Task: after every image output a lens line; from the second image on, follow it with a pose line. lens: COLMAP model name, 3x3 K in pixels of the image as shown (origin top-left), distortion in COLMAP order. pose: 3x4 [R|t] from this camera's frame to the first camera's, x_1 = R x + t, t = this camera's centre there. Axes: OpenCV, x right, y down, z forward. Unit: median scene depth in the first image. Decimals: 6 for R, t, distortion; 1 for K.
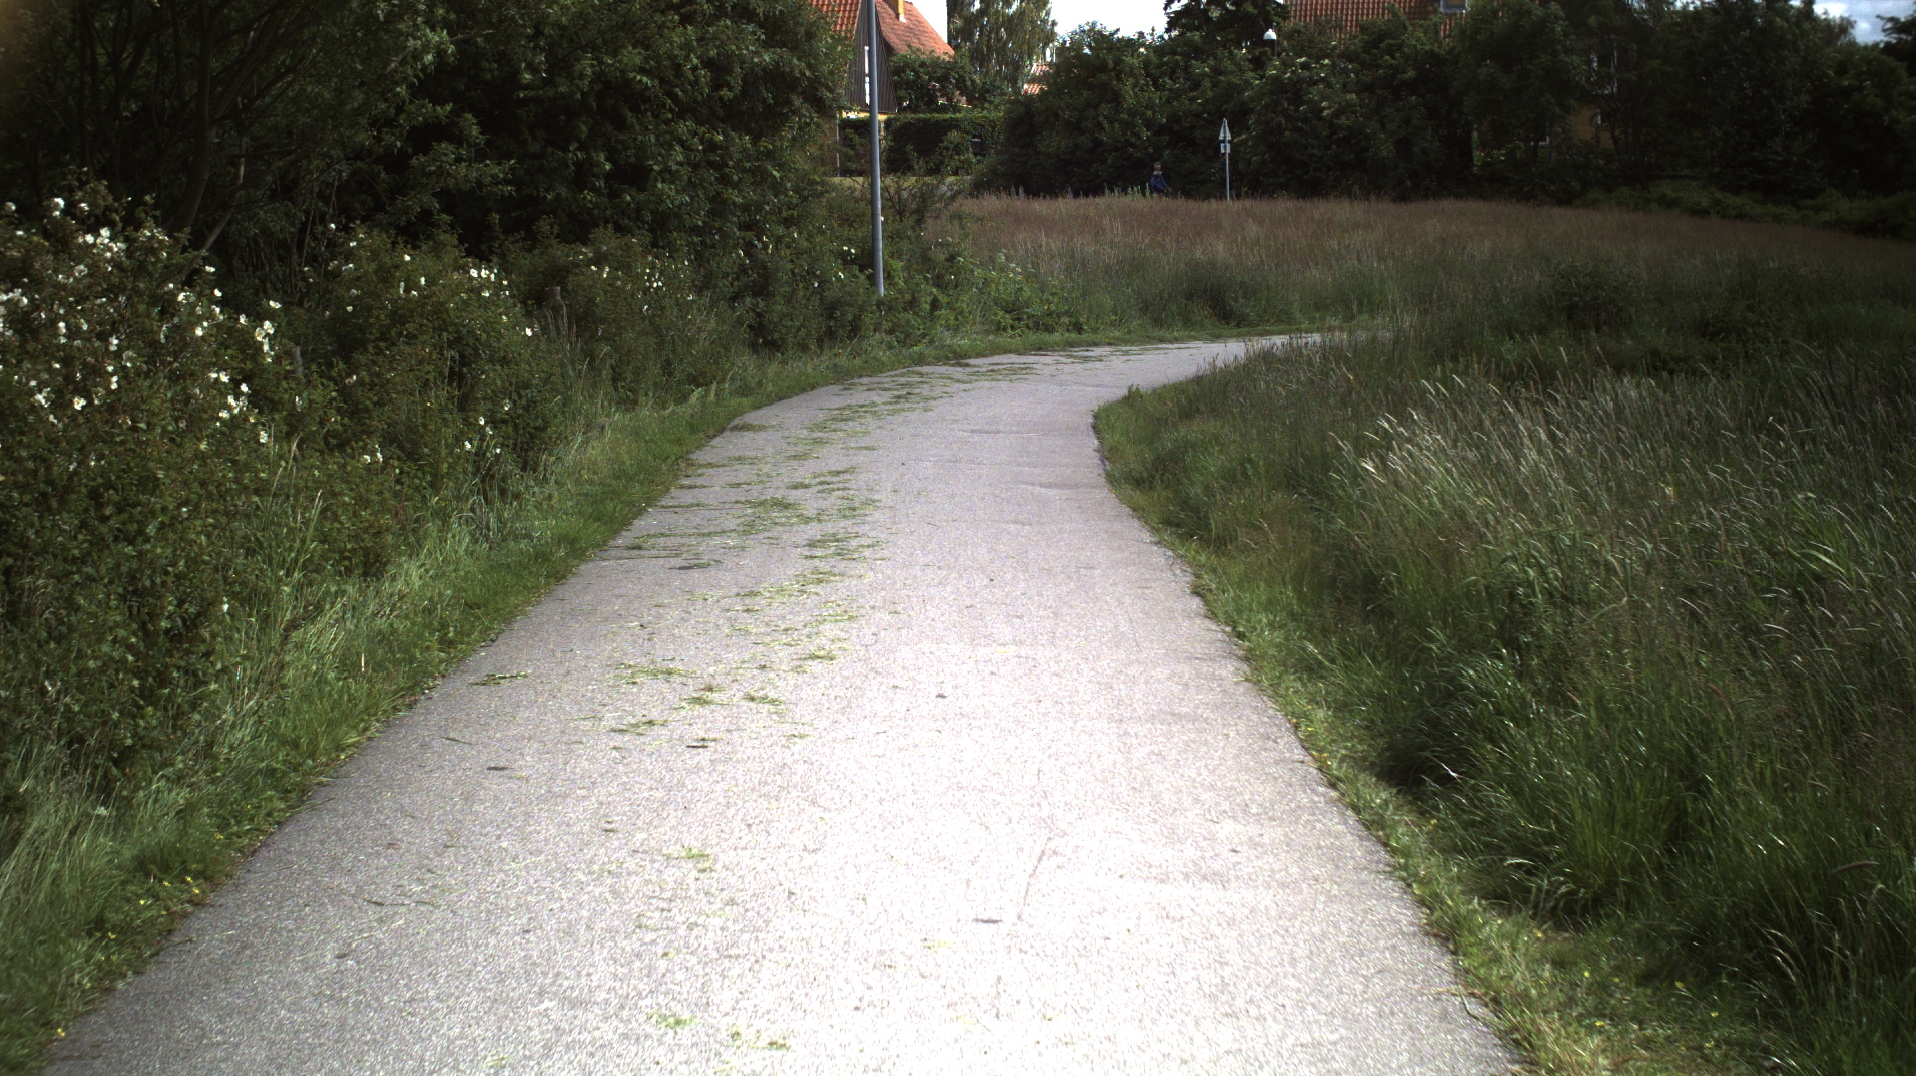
lens RADIAL K [[3323.3, 0, 958.0], [0, 3323.3, 538.0], [0, 0, 1]] dist [-0.287291, 0.248360]
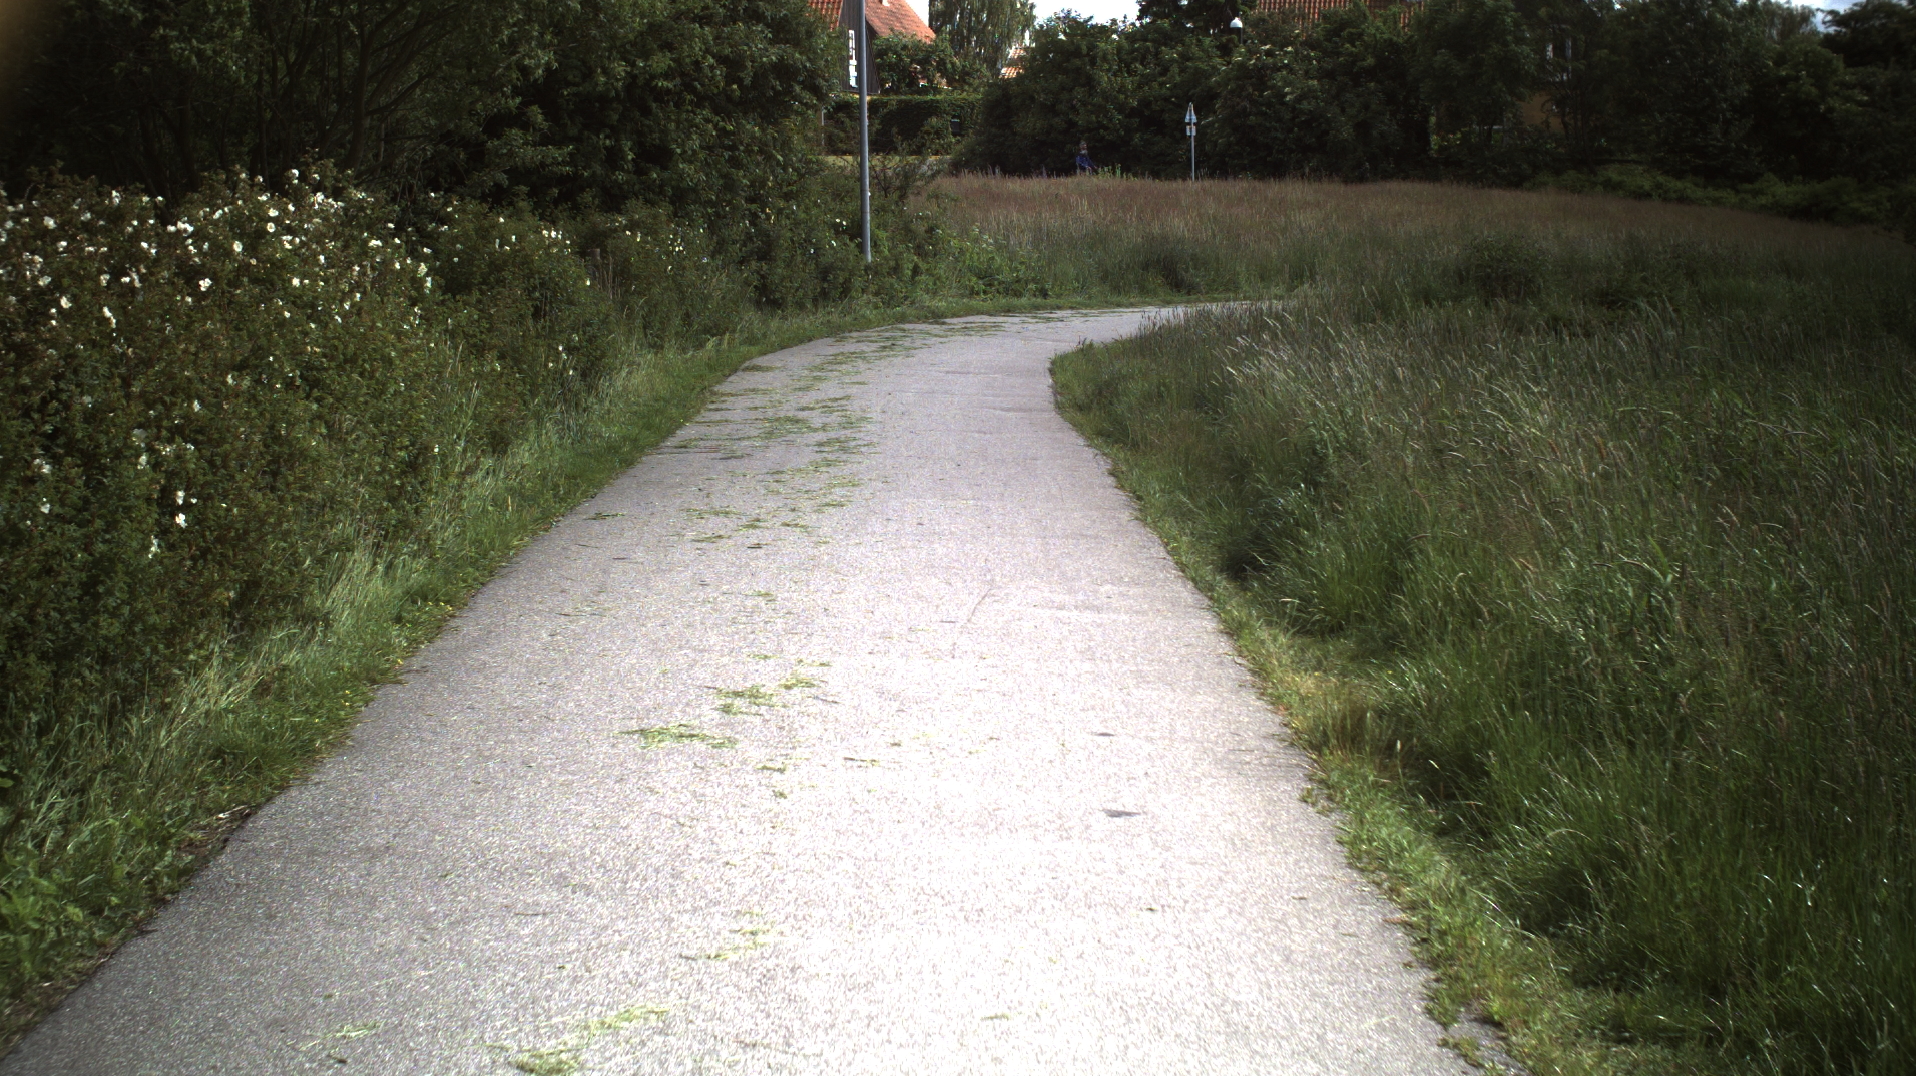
lens RADIAL K [[3323.3, 0, 958.0], [0, 3323.3, 538.0], [0, 0, 1]] dist [-0.287291, 0.248360]
pose [[0.999954, 0.006850, 0.006722, 0.000441], [-0.006893, 0.999956, 0.006409, 0.012847], [-0.006678, -0.006455, 0.999957, -0.124963]]
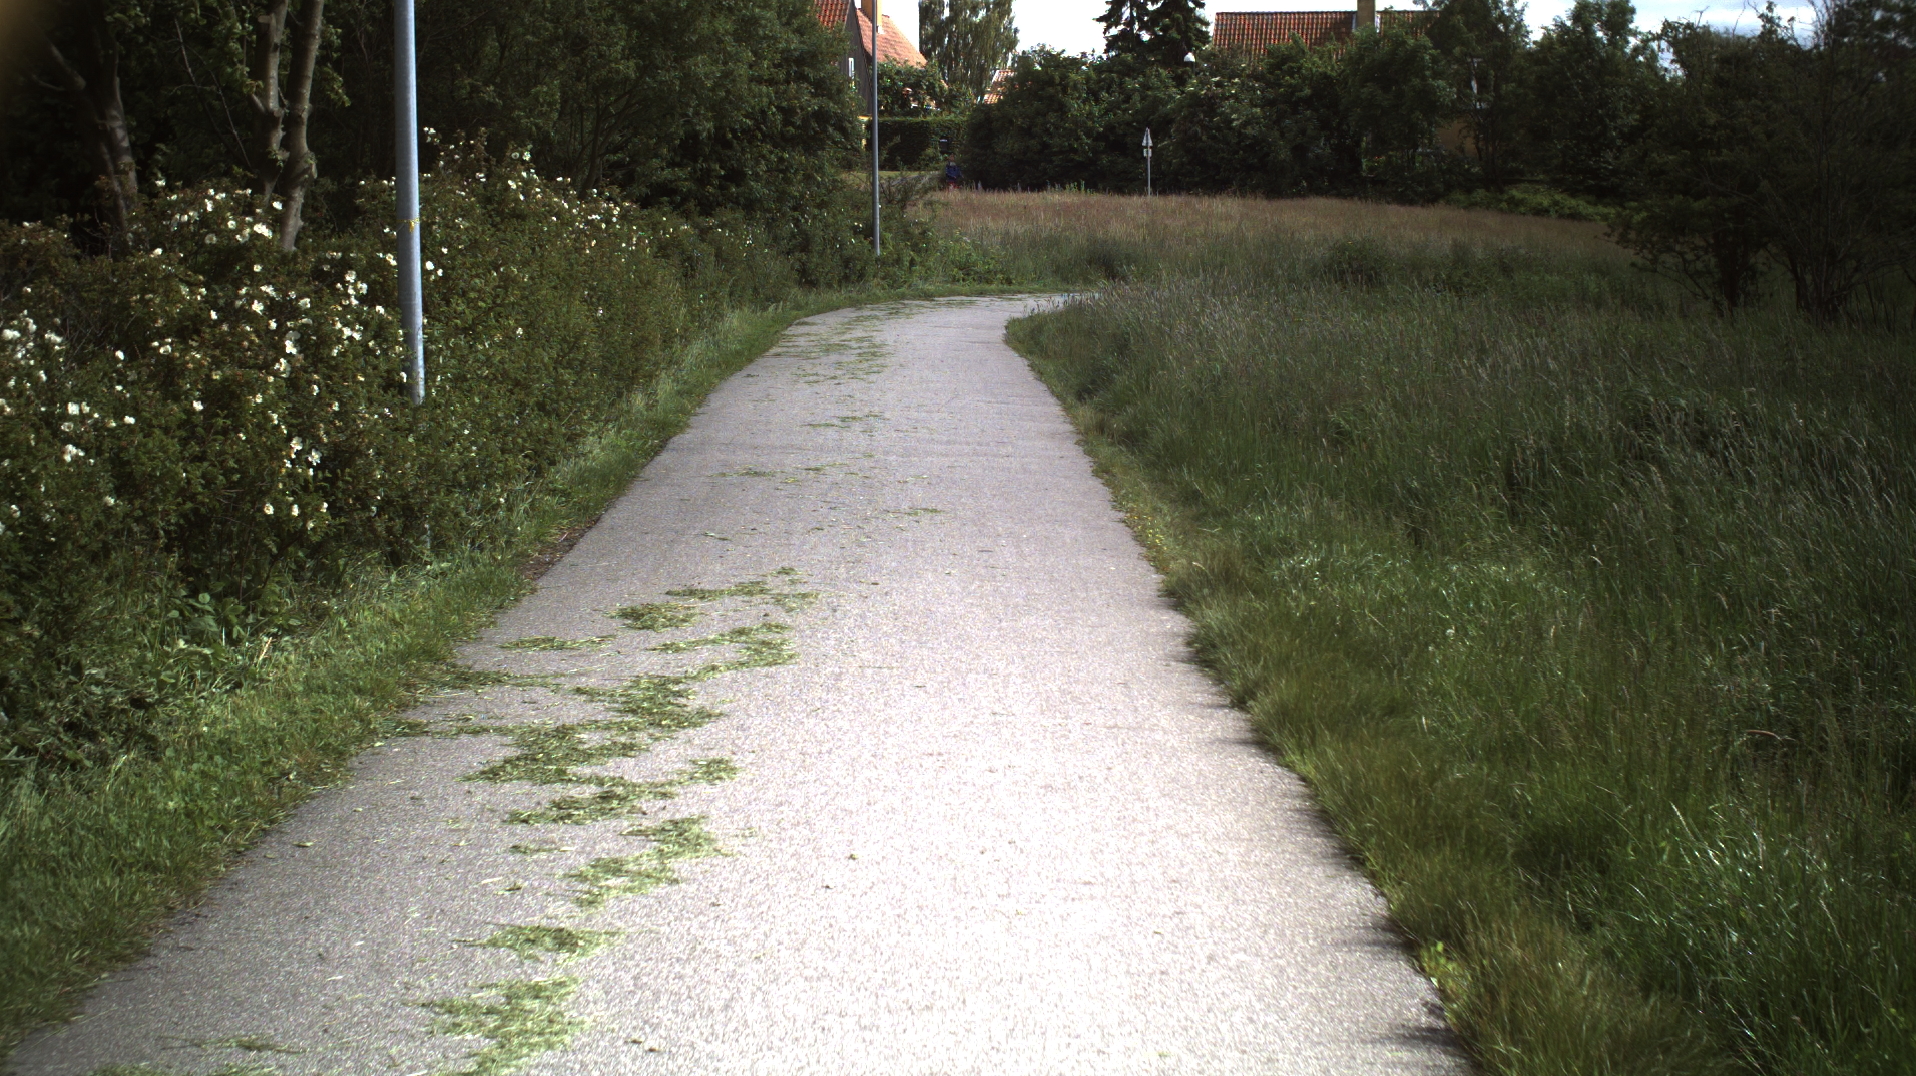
lens RADIAL K [[3323.3, 0, 958.0], [0, 3323.3, 538.0], [0, 0, 1]] dist [-0.287291, 0.248360]
pose [[0.999820, 0.015281, 0.011238, -0.001106], [-0.015315, 0.999878, 0.002947, 0.049179], [-0.011191, -0.003119, 0.999933, -0.499172]]
